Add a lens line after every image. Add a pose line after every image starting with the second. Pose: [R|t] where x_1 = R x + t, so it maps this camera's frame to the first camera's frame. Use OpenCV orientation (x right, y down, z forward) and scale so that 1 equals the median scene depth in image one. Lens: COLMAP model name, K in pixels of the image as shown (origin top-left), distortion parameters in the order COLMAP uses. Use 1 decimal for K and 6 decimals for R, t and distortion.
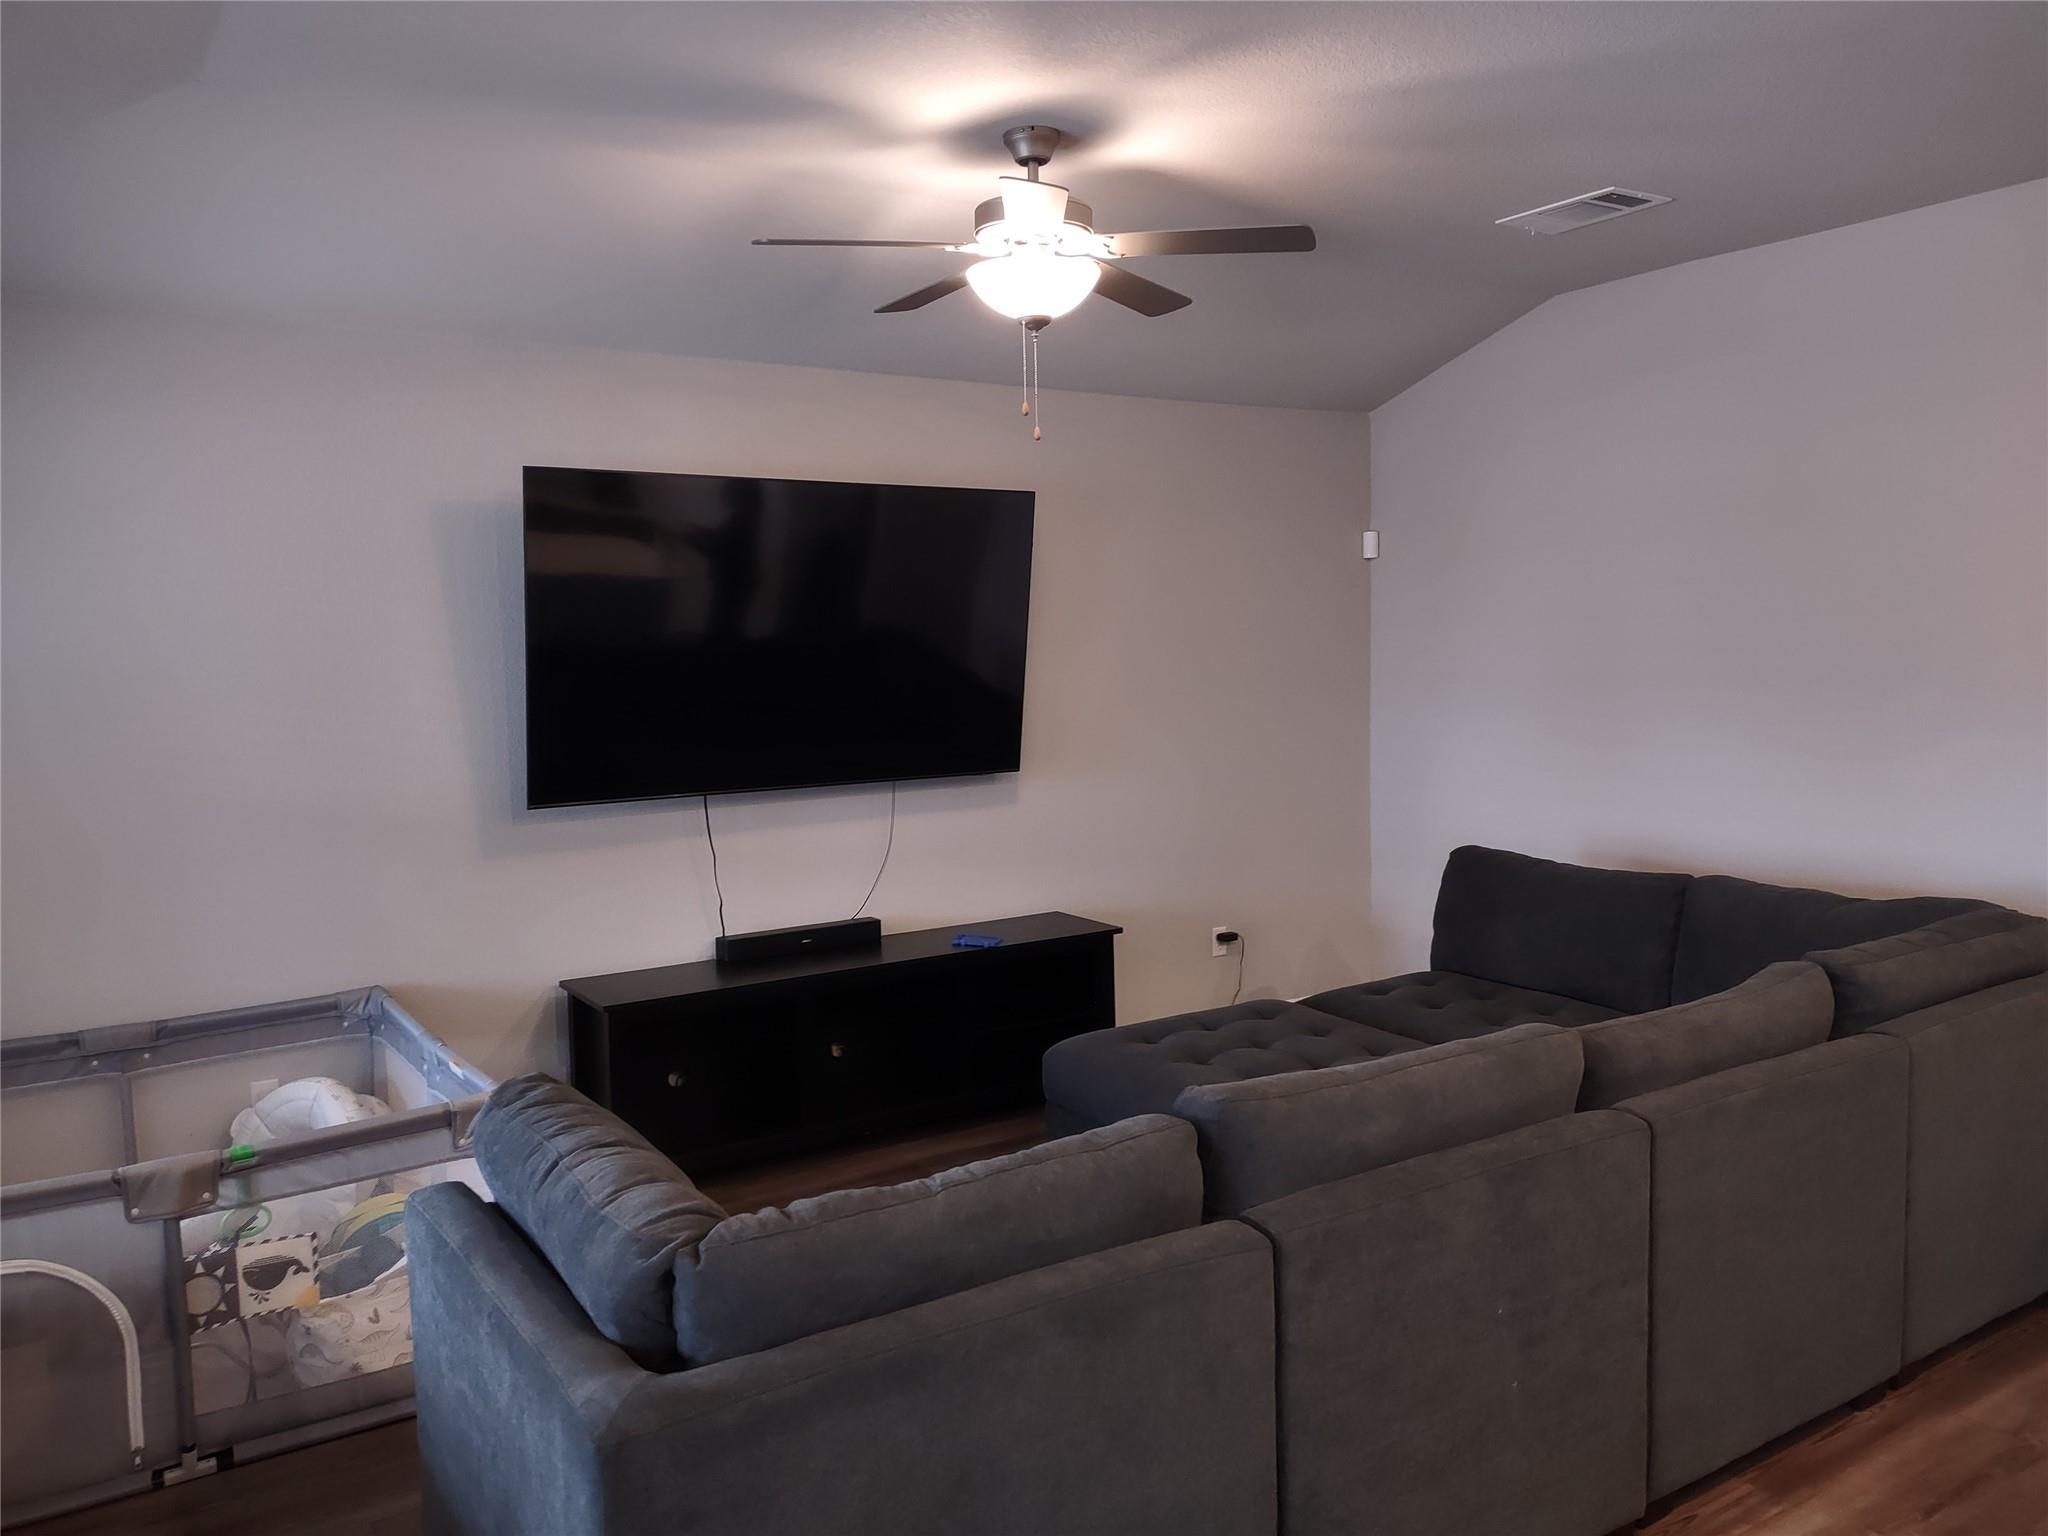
lens RADIAL K [[1586.2, 0, 1024.0], [0, 1586.2, 768.0], [0, 0, 1]] dist [0.113676, -0.229332]
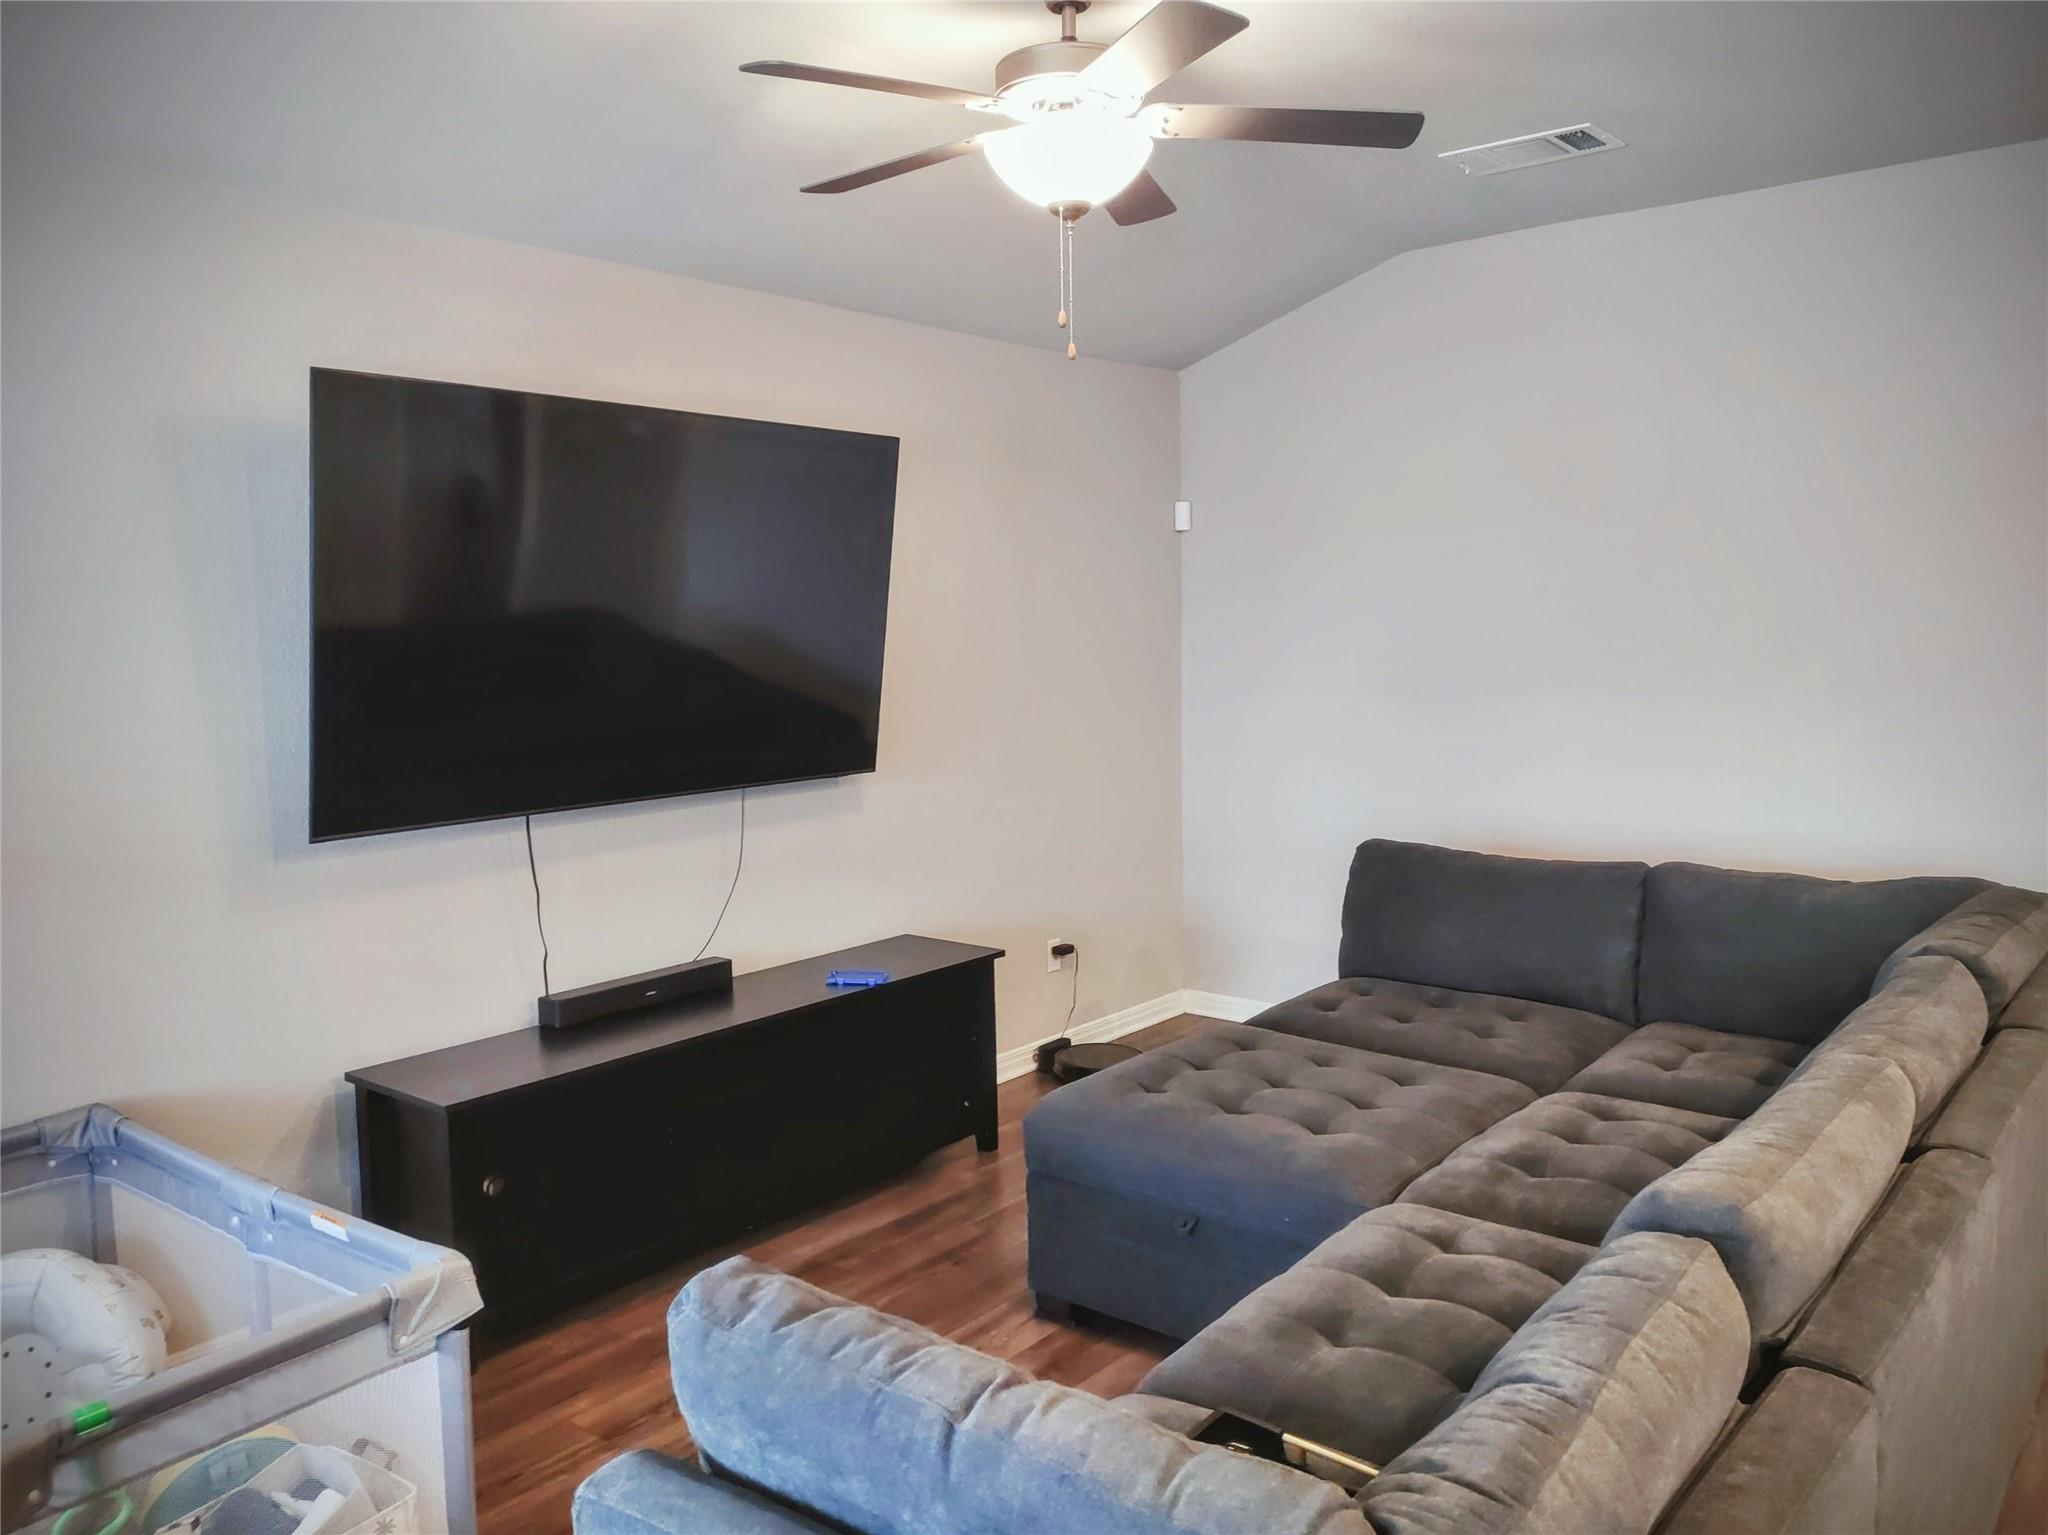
lens RADIAL K [[1609.4, 0, 1024.0], [0, 1609.4, 767.5], [0, 0, 1]] dist [0.069501, -0.088558]
pose [[0.952054, -0.026611, 0.304769, -0.215505], [0.024849, 0.999645, 0.009662, -0.007198], [-0.304918, -0.001625, 0.952377, 0.187297]]
